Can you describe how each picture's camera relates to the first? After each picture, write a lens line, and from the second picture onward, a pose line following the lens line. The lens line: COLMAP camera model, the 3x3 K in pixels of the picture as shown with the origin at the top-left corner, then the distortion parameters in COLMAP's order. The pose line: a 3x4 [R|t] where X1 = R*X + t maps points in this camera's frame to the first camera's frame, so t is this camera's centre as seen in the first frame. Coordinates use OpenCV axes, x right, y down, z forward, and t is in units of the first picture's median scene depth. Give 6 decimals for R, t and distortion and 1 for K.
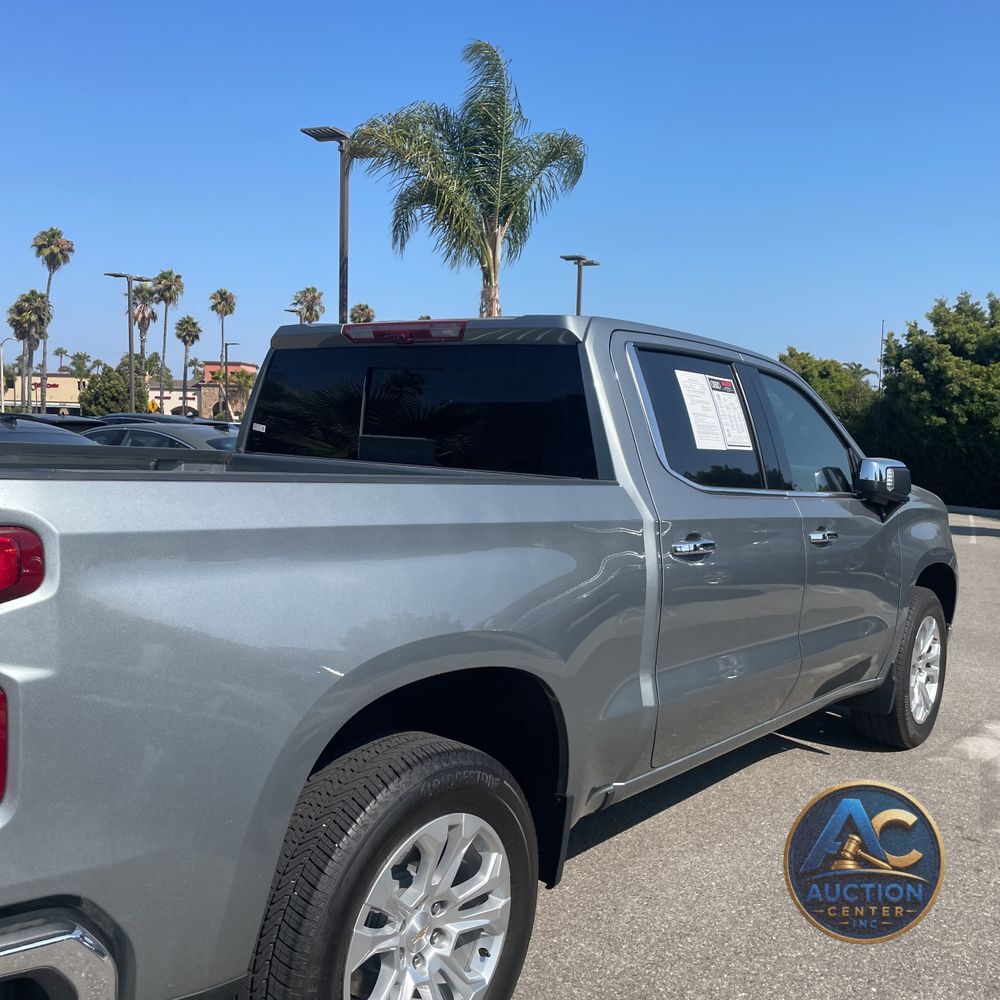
lens RADIAL K [[1003.8, 0, 500.0], [0, 1003.8, 500.0], [0, 0, 1]] dist [0.087972, -0.123343]
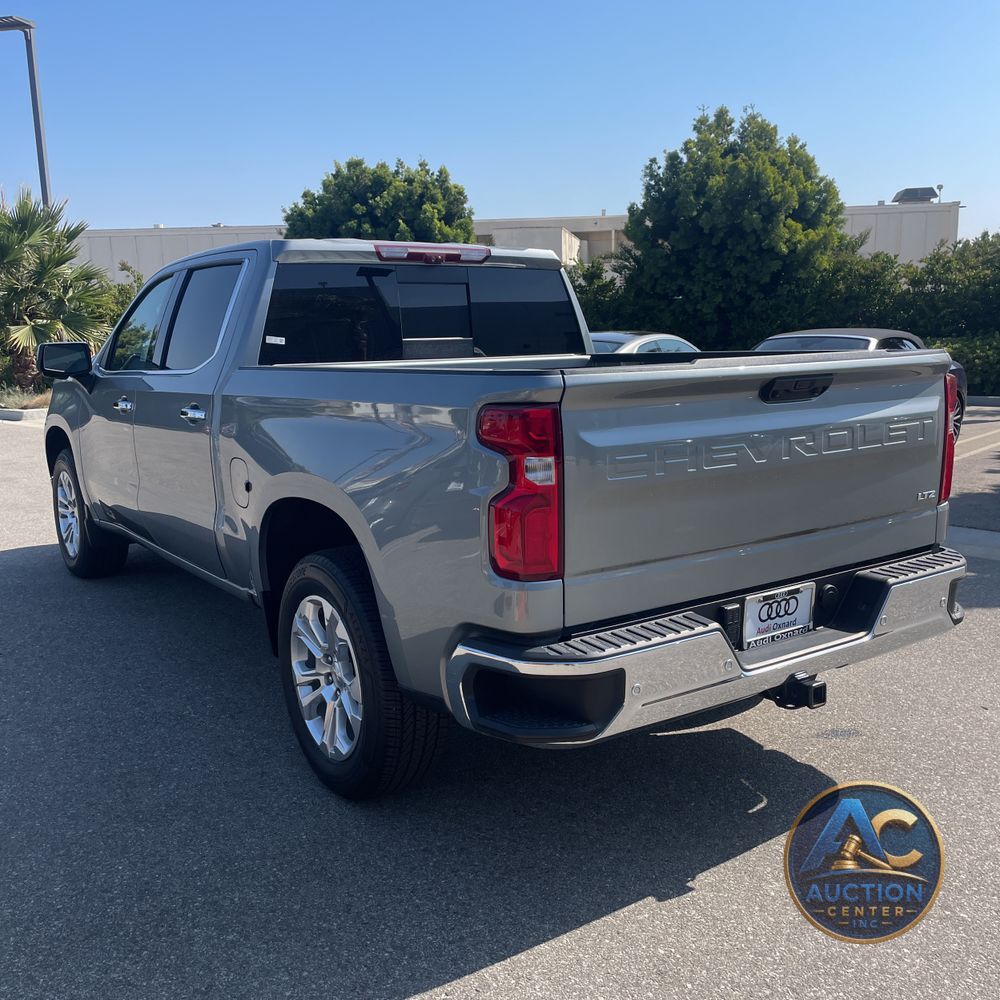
lens RADIAL K [[1011.6, 0, 500.8], [0, 1011.6, 466.0], [0, 0, 1]] dist [0.016515, 0.008543]
pose [[0.309911, -0.183283, 0.932932, -0.854670], [0.096150, 0.982254, 0.161032, -0.066133], [-0.945891, 0.039795, 0.322034, 0.337664]]
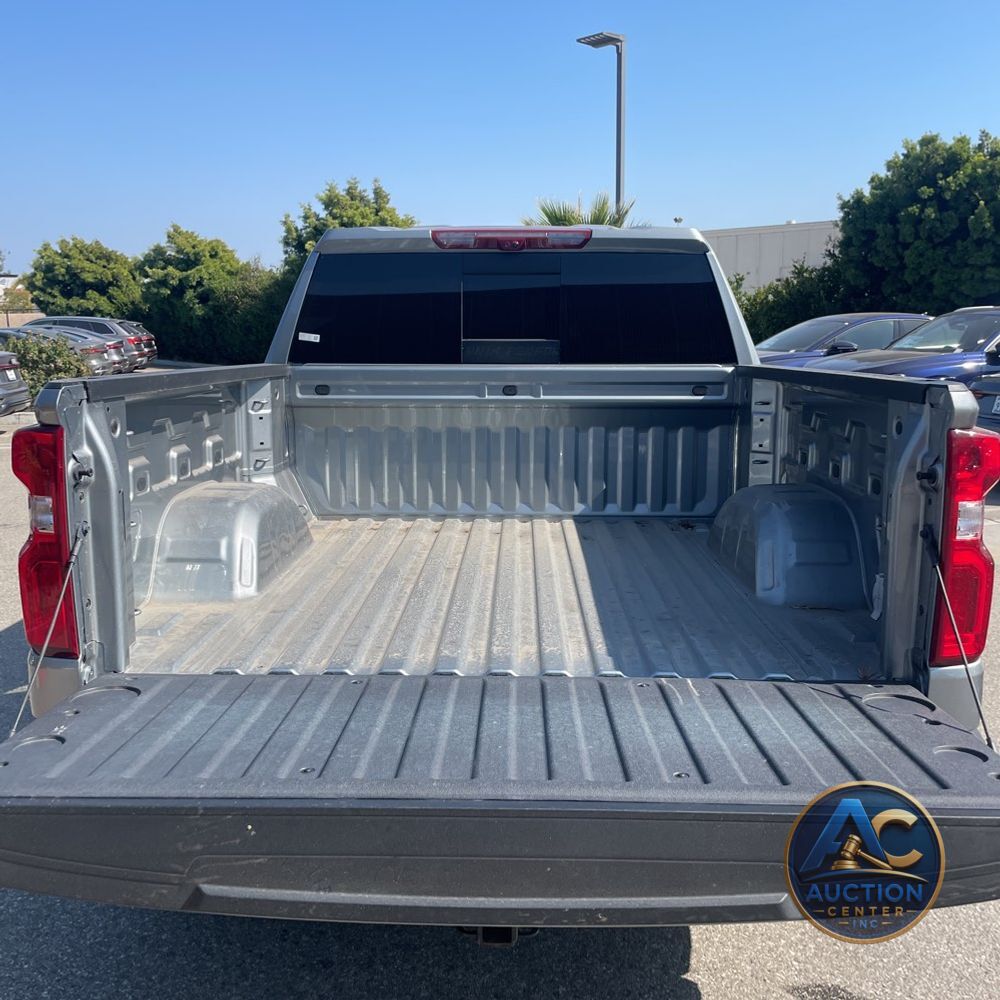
lens RADIAL K [[995.5, 0, 493.4], [0, 995.5, 474.1], [0, 0, 1]] dist [0.090865, -0.125841]
pose [[0.806297, -0.131678, 0.576667, -0.489887], [0.076683, 0.989949, 0.118829, -0.031033], [-0.586519, -0.051591, 0.808291, 0.093047]]
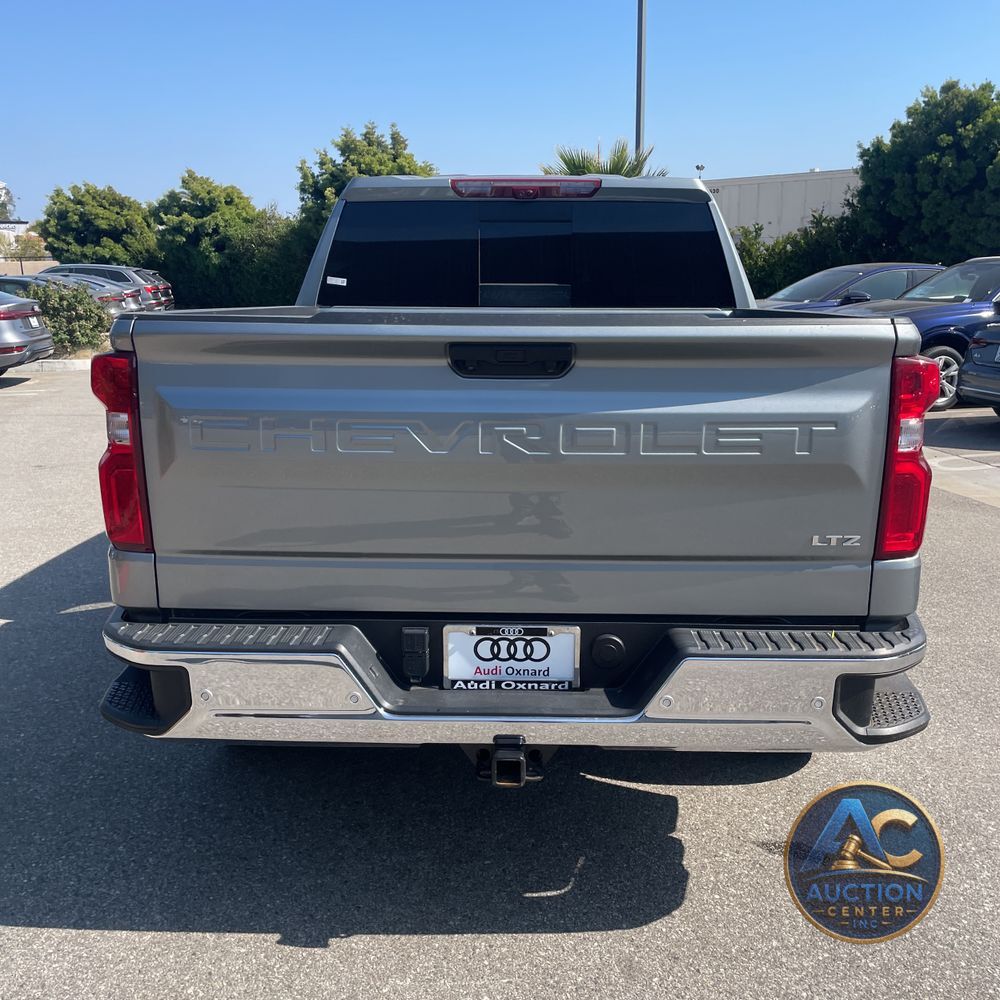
lens RADIAL K [[989.8, 0, 517.2], [0, 989.8, 501.1], [0, 0, 1]] dist [0.093977, -0.125181]
pose [[0.803517, -0.172374, 0.569779, -0.522780], [0.073301, 0.978524, 0.192660, -0.025264], [-0.590752, -0.113040, 0.798895, 0.044502]]
